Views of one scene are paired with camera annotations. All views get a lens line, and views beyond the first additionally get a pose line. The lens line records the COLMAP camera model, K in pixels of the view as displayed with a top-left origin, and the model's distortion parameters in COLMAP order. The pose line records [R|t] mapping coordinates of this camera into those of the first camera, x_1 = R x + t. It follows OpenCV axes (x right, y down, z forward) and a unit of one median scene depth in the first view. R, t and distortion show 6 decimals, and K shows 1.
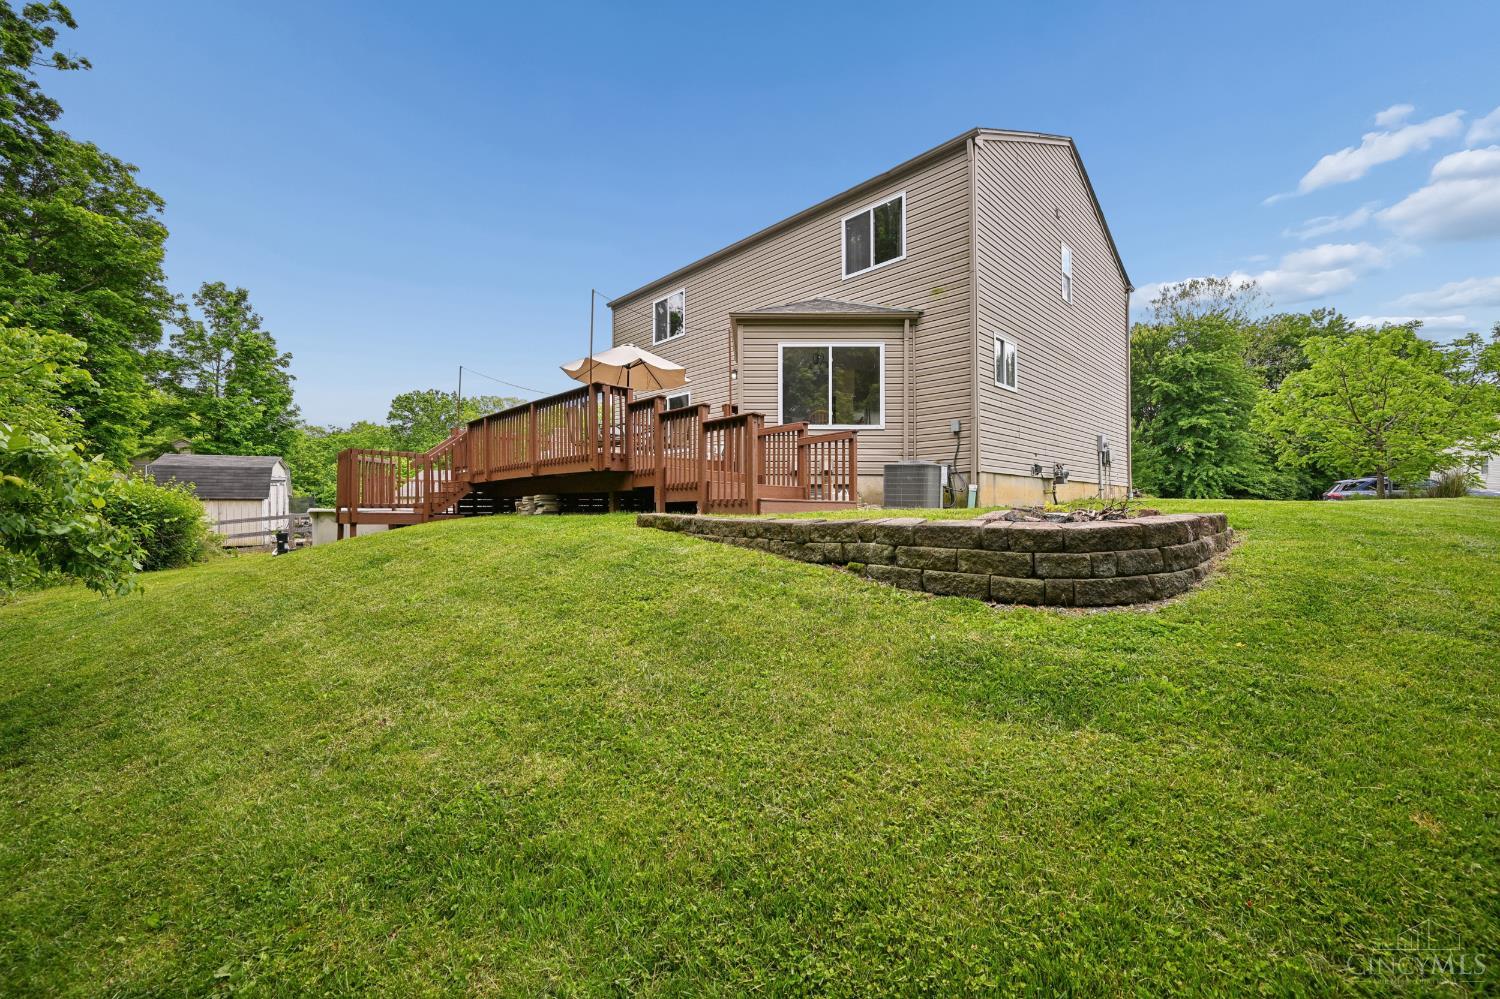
lens RADIAL K [[594.2, 0, 747.0], [0, 594.2, 506.1], [0, 0, 1]] dist [-0.003490, 0.002001]
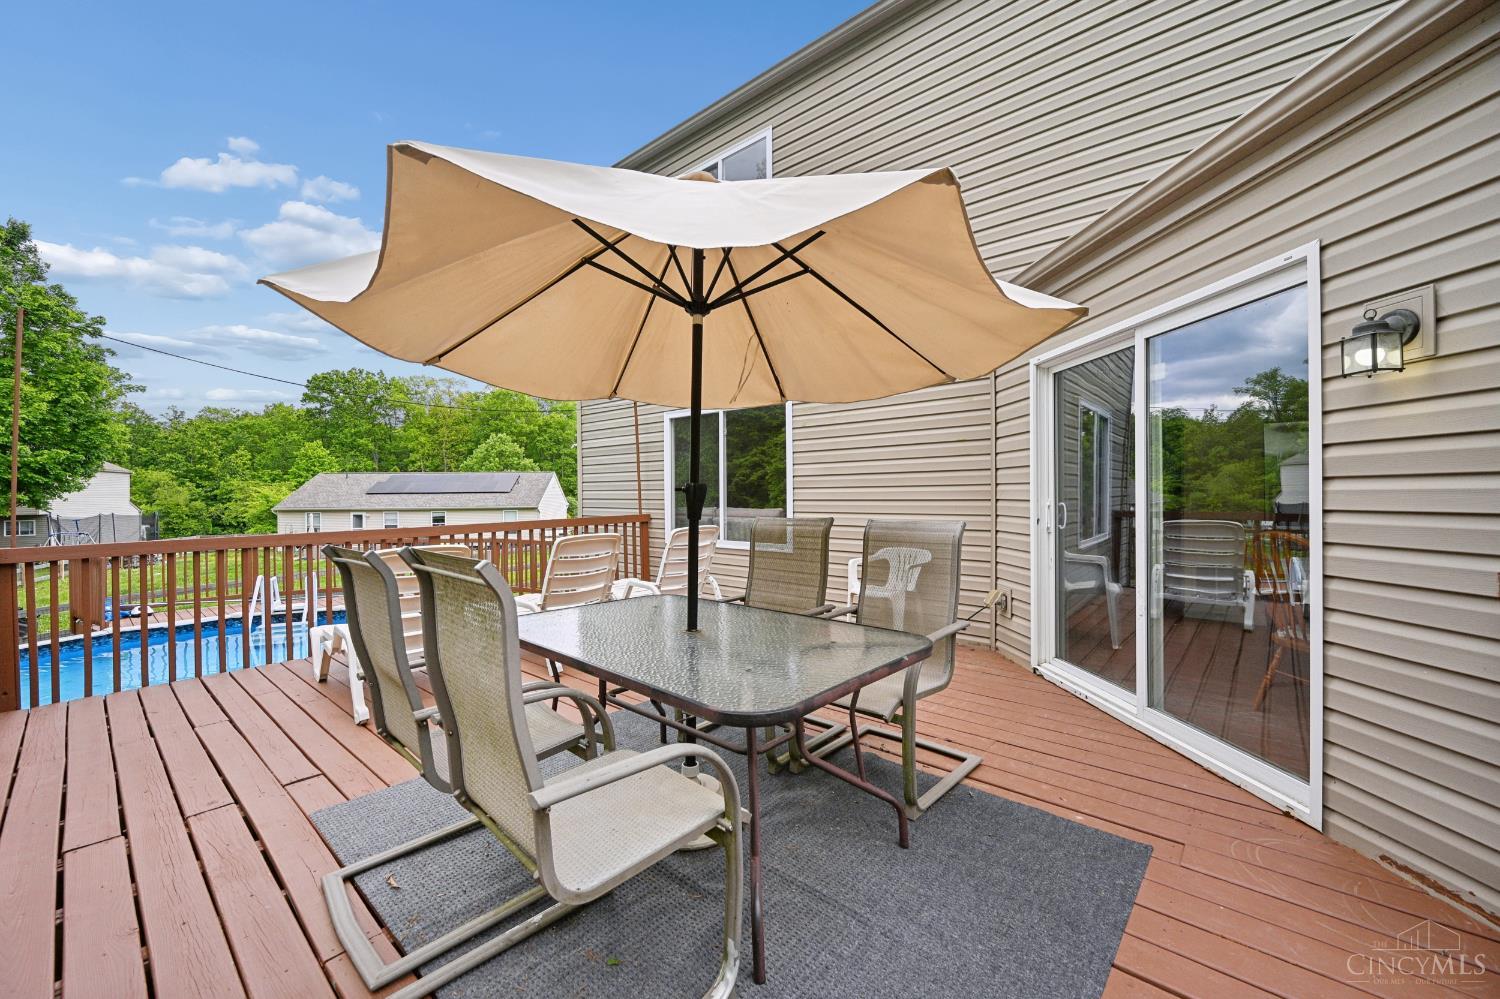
lens RADIAL K [[594.2, 0, 751.0], [0, 594.2, 492.7], [0, 0, 1]] dist [-0.003490, 0.002001]
pose [[0.996751, -0.009548, 0.079978, -0.058147], [0.008686, 0.999901, 0.011113, -0.050815], [-0.080076, -0.010382, 0.996735, 0.235068]]
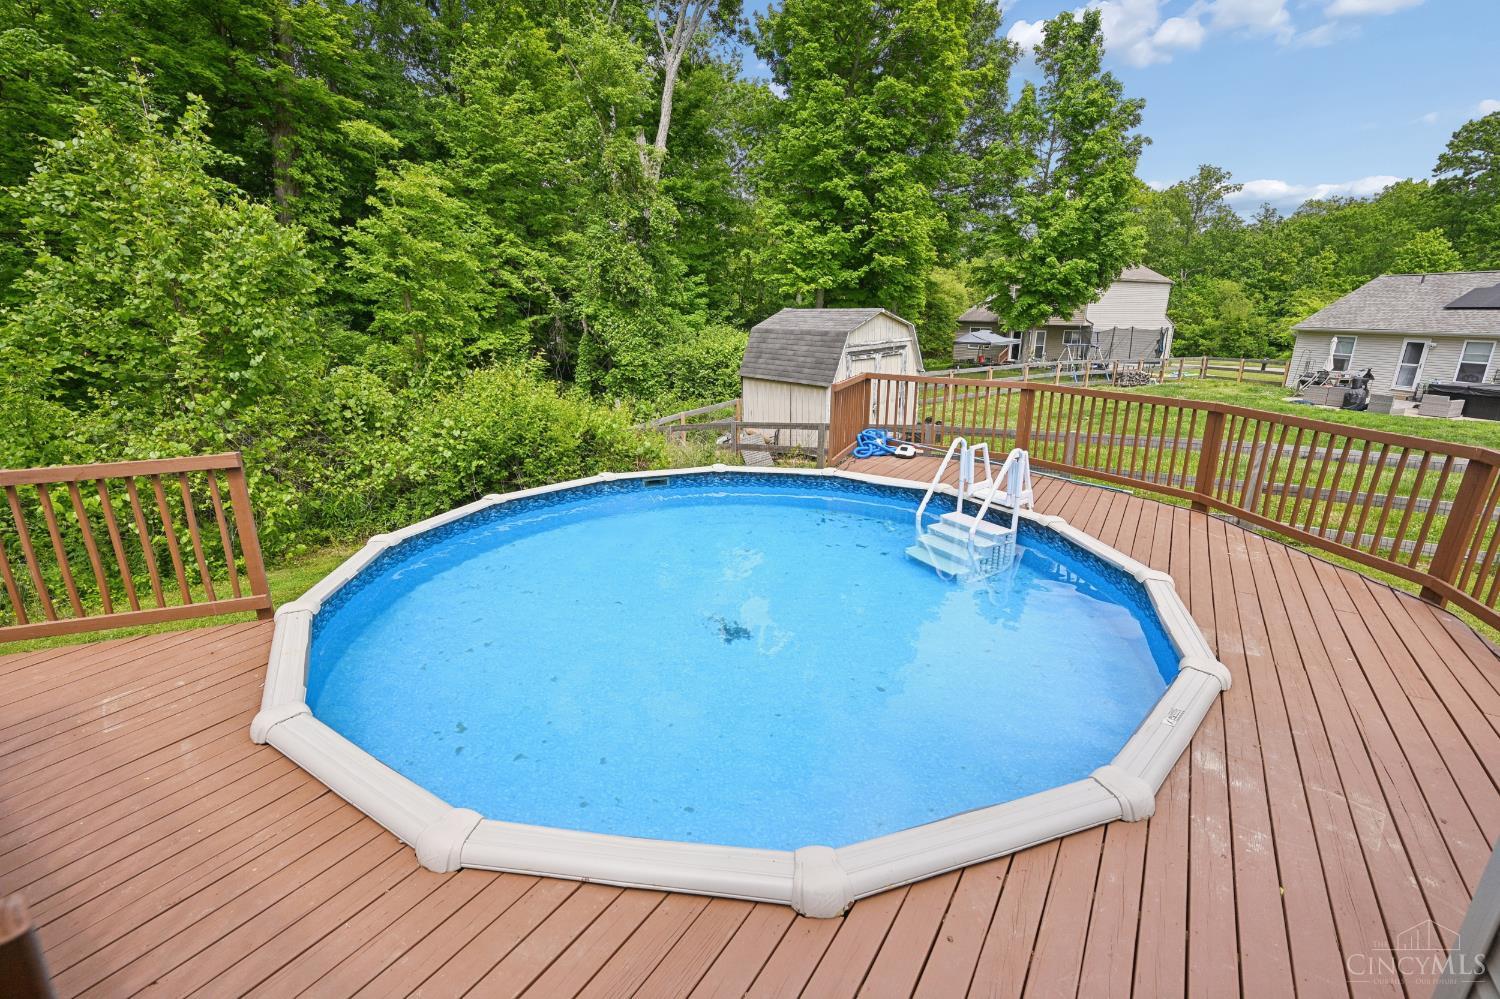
lens RADIAL K [[672.9, 0, 742.6], [0, 672.9, 493.5], [0, 0, 1]] dist [0.010546, -0.002531]
pose [[0.229519, 0.259537, -0.938063, -0.087589], [0.003442, 0.963569, 0.267436, -0.049471], [0.973298, -0.064611, 0.220264, 0.409751]]
